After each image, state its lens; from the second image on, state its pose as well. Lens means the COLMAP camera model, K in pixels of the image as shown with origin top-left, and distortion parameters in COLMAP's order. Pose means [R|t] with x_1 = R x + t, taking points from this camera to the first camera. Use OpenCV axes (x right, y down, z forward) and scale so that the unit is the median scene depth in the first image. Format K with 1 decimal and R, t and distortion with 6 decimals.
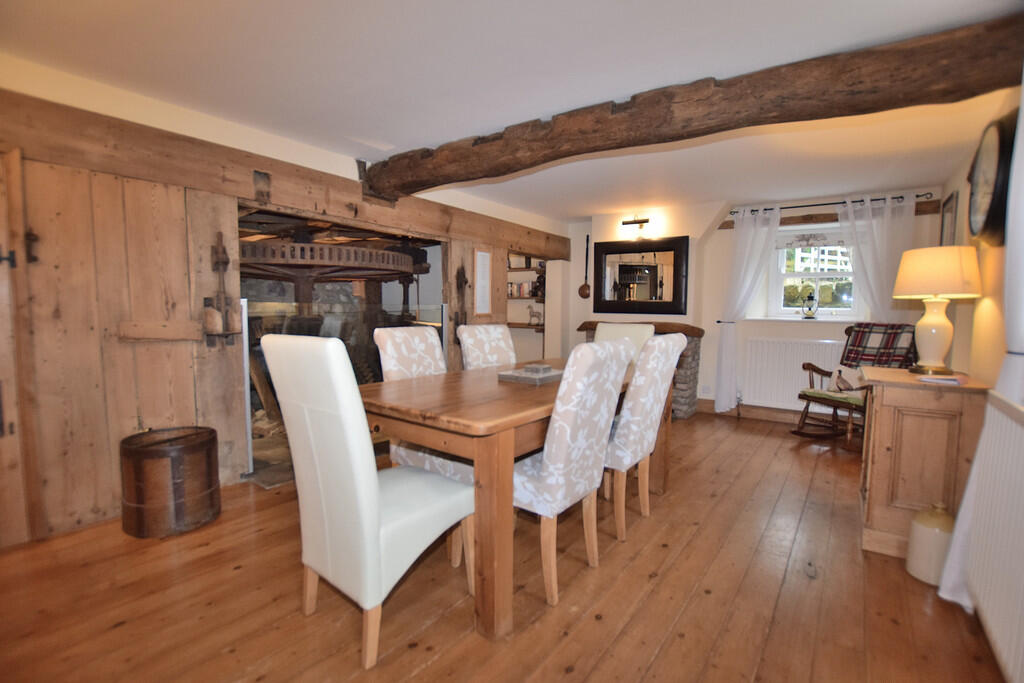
lens RADIAL K [[469.1, 0, 512.0], [0, 469.1, 341.5], [0, 0, 1]] dist [-0.027487, -0.000194]
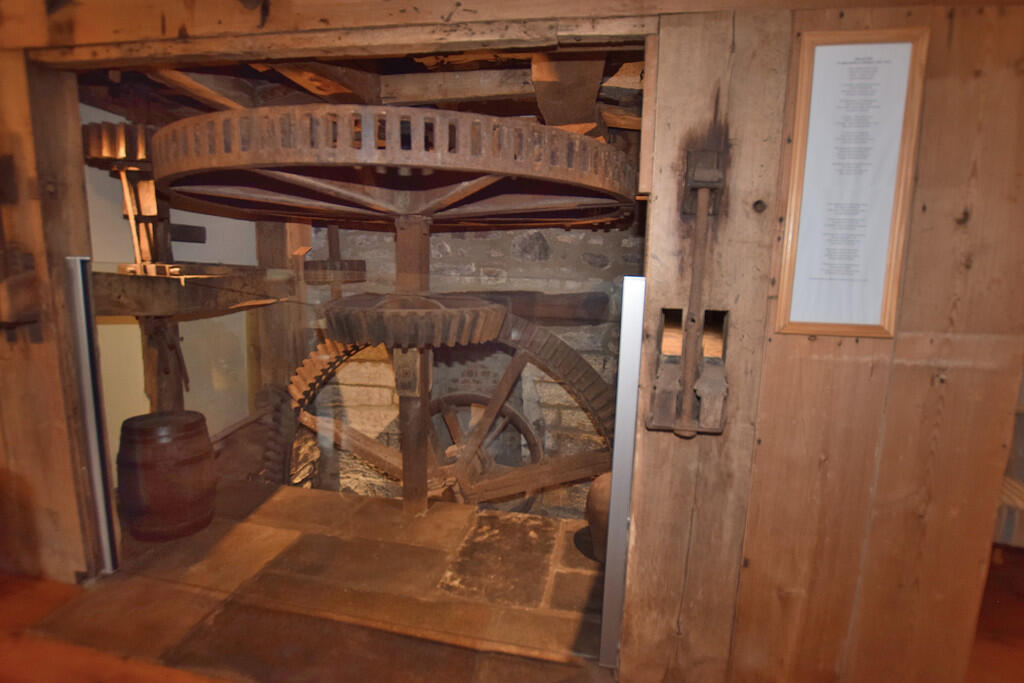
lens RADIAL K [[502.7, 0, 510.6], [0, 502.7, 344.6], [0, 0, 1]] dist [-0.030615, 0.000909]
pose [[0.448792, 0.138680, -0.882810, 0.113434], [-0.090304, 0.989866, 0.109589, -0.083376], [0.889062, 0.030538, 0.456768, 1.002777]]
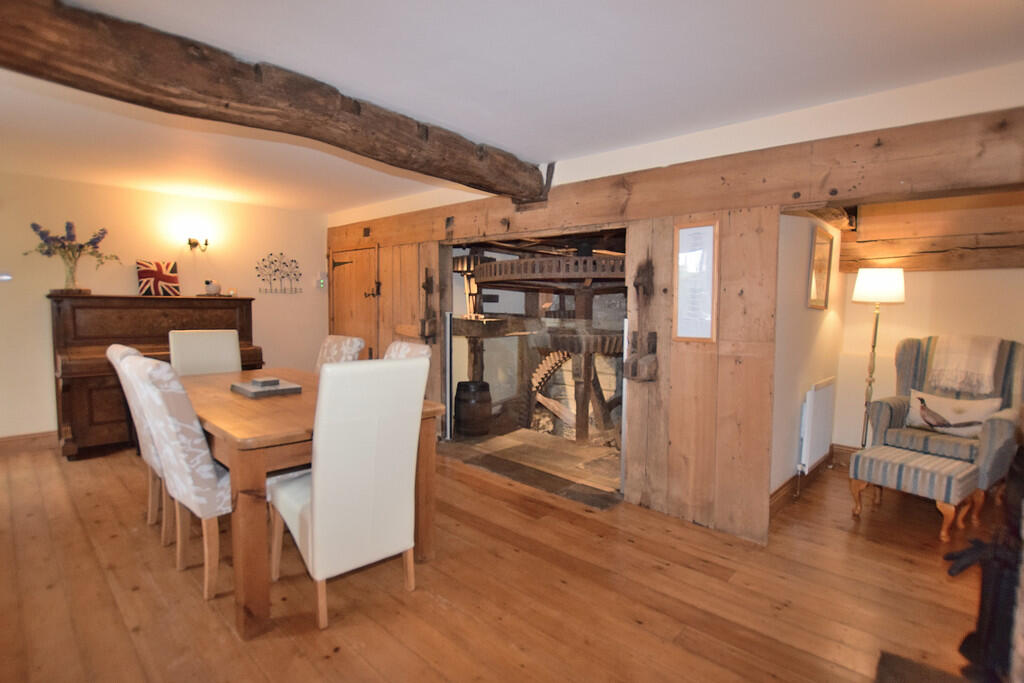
lens RADIAL K [[485.8, 0, 511.5], [0, 485.8, 355.9], [0, 0, 1]] dist [-0.028466, -0.000416]
pose [[-0.098453, 0.090423, -0.991025, 0.720584], [-0.083579, 0.991593, 0.098778, -0.103277], [0.991626, 0.092554, -0.090068, 1.126048]]
